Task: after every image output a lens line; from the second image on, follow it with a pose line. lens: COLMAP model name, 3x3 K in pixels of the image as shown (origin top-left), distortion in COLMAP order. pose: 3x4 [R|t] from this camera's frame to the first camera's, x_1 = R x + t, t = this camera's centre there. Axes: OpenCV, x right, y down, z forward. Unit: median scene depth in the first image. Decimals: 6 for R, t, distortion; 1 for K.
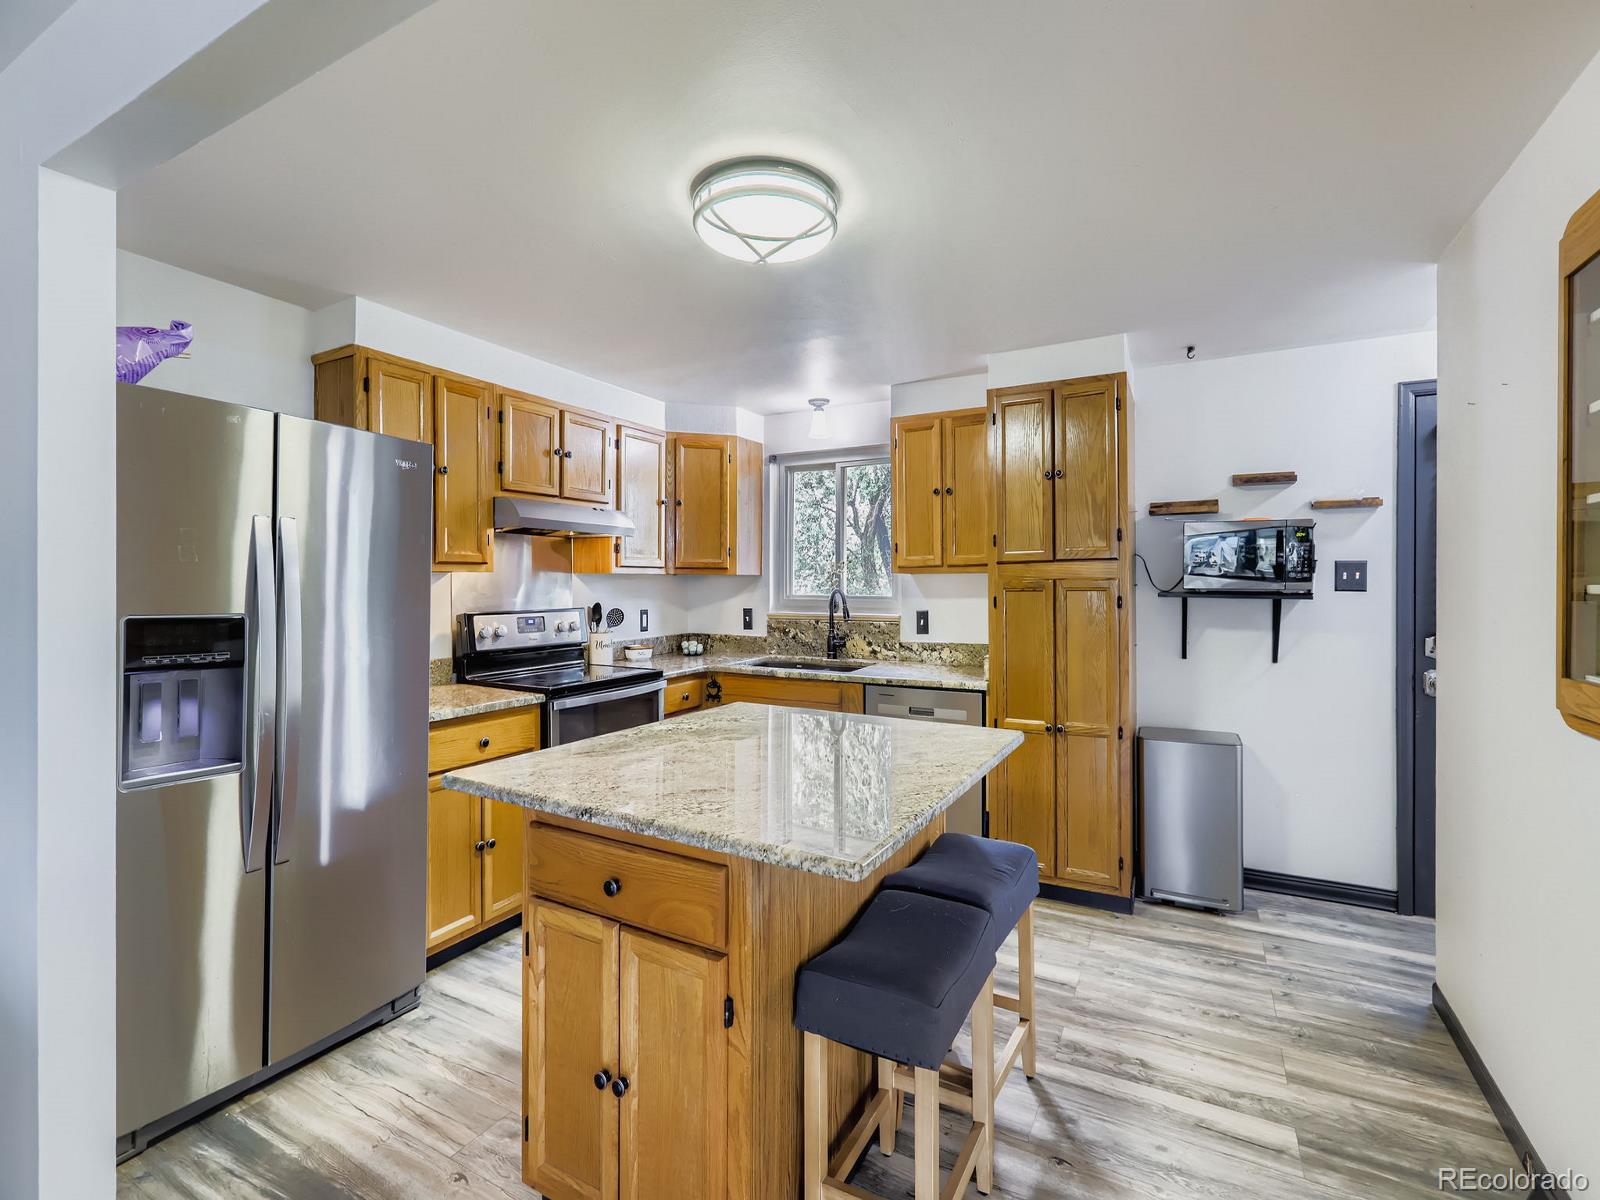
lens RADIAL K [[732.0, 0, 809.7], [0, 732.0, 589.9], [0, 0, 1]] dist [-0.003970, -0.000089]
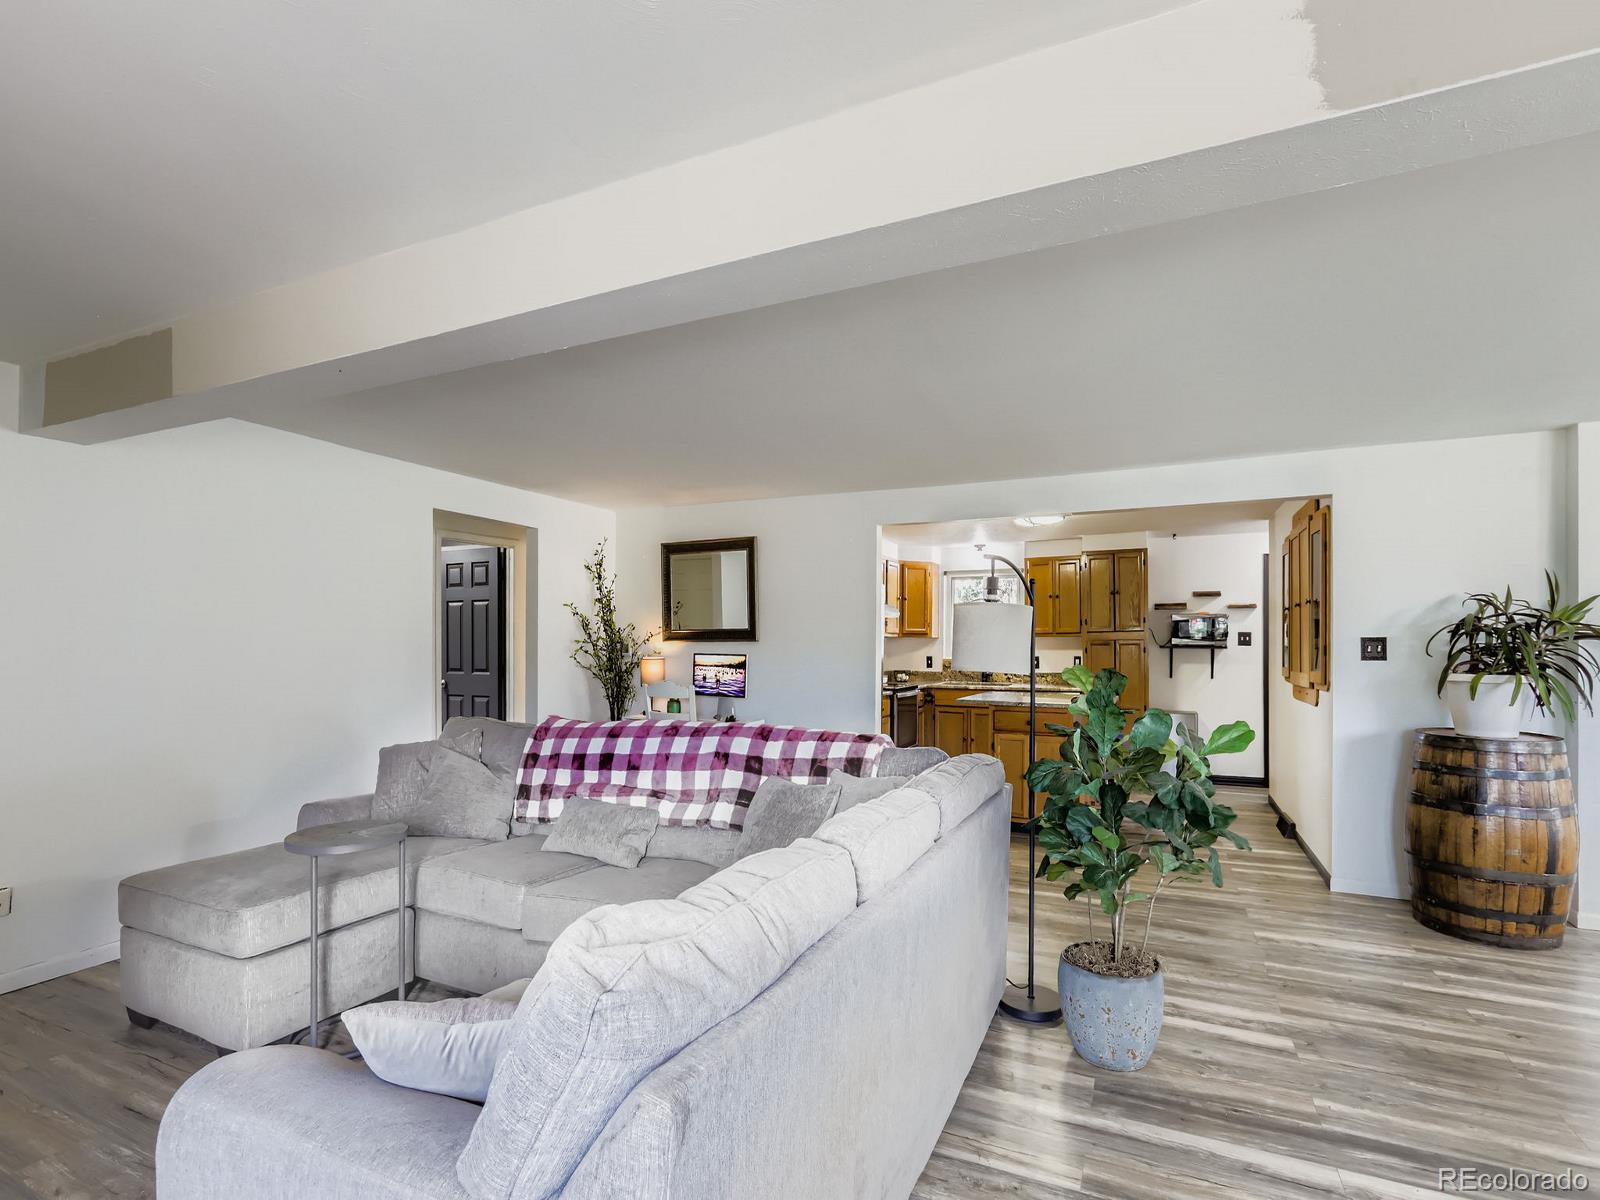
lens RADIAL K [[836.7, 0, 754.7], [0, 836.7, 635.9], [0, 0, 1]] dist [-0.031899, 0.020654]
pose [[0.999594, 0.002796, 0.028345, -0.643814], [-0.002181, 0.999762, -0.021723, 0.024058], [-0.028399, 0.021653, 0.999362, -1.159264]]
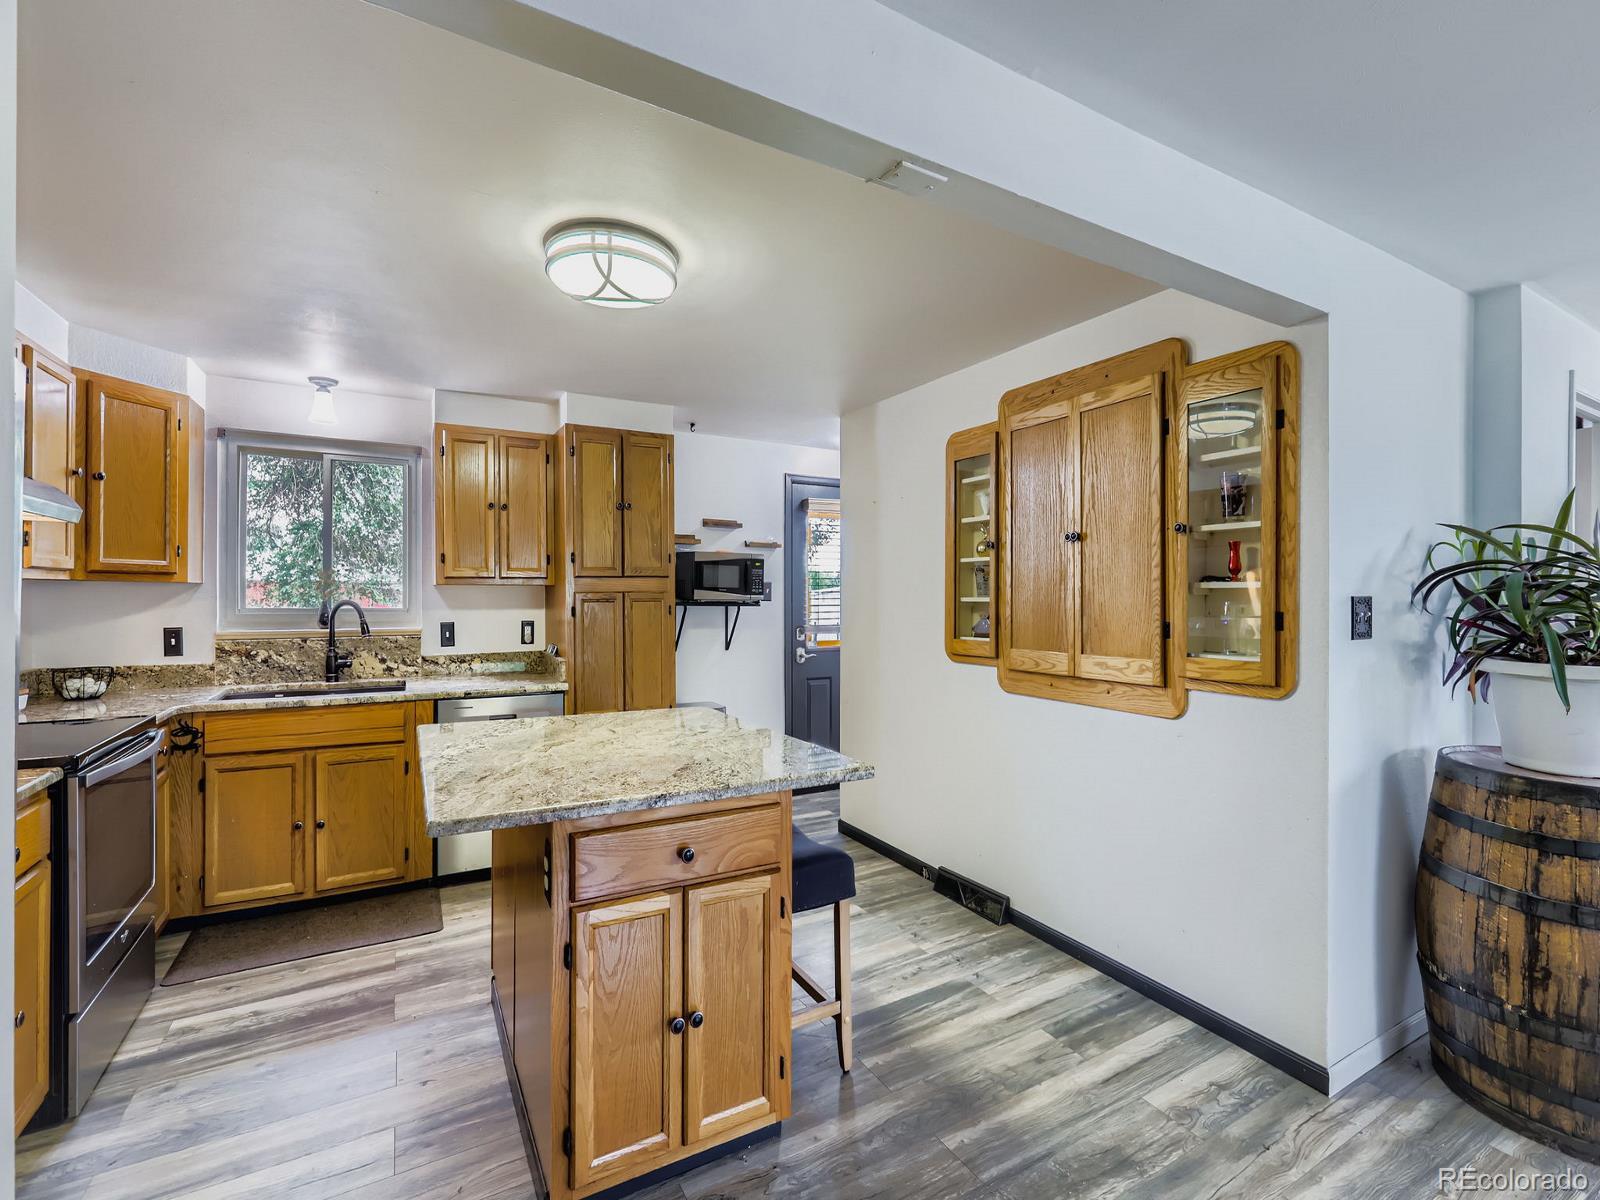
lens RADIAL K [[723.7, 0, 806.6], [0, 723.7, 603.7], [0, 0, 1]] dist [-0.003371, 0.000162]
pose [[0.524679, -0.007782, 0.851265, -0.419360], [0.004082, 0.999970, 0.006625, -0.001201], [-0.851290, -0.000001, 0.524695, 0.082381]]
